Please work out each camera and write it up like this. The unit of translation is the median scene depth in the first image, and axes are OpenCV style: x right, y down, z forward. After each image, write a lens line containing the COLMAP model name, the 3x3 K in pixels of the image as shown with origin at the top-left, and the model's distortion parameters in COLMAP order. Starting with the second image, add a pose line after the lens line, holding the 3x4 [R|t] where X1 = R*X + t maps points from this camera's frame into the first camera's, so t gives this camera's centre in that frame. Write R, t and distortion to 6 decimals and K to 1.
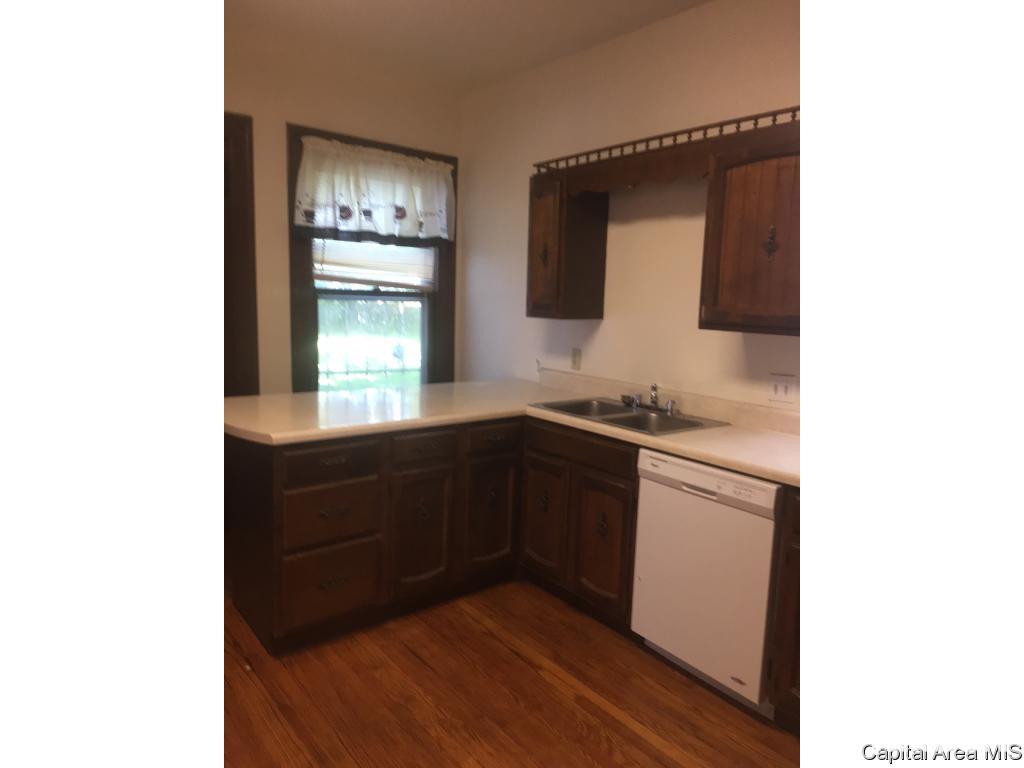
lens RADIAL K [[658.1, 0, 514.7], [0, 658.1, 381.2], [0, 0, 1]] dist [0.006034, -0.000070]
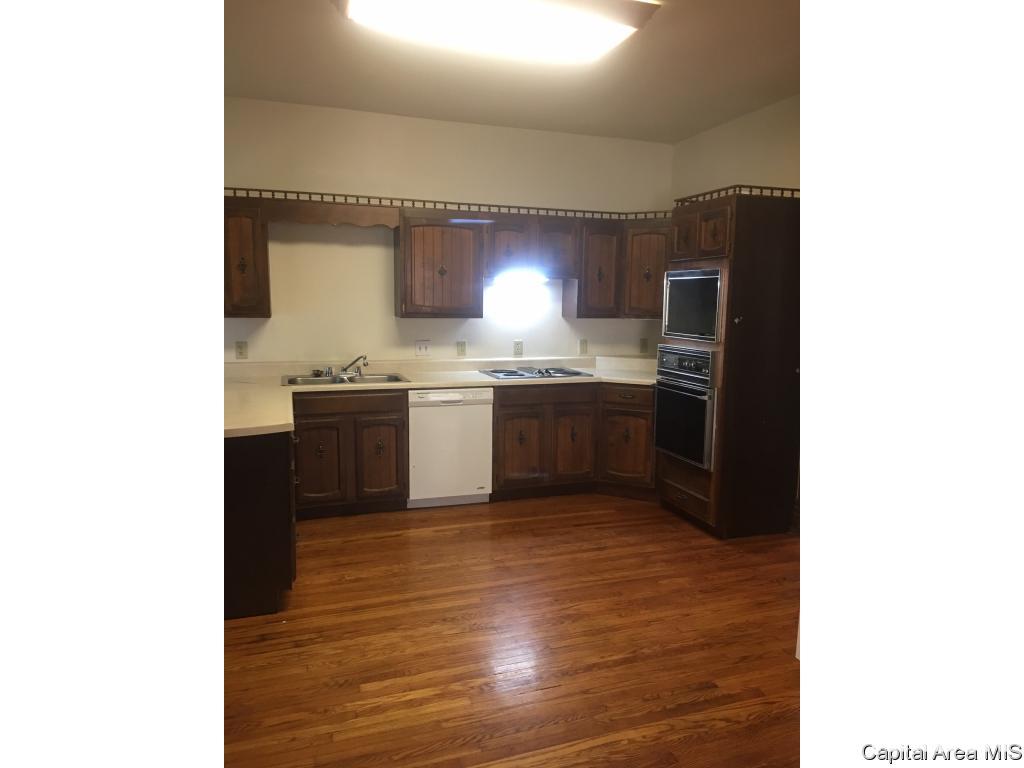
lens RADIAL K [[658.1, 0, 515.1], [0, 658.1, 385.3], [0, 0, 1]] dist [0.006034, -0.000070]
pose [[0.341900, -0.158322, 0.926304, -1.197812], [0.123041, 0.984762, 0.122899, -0.079313], [-0.931647, 0.071954, 0.356170, 0.134414]]
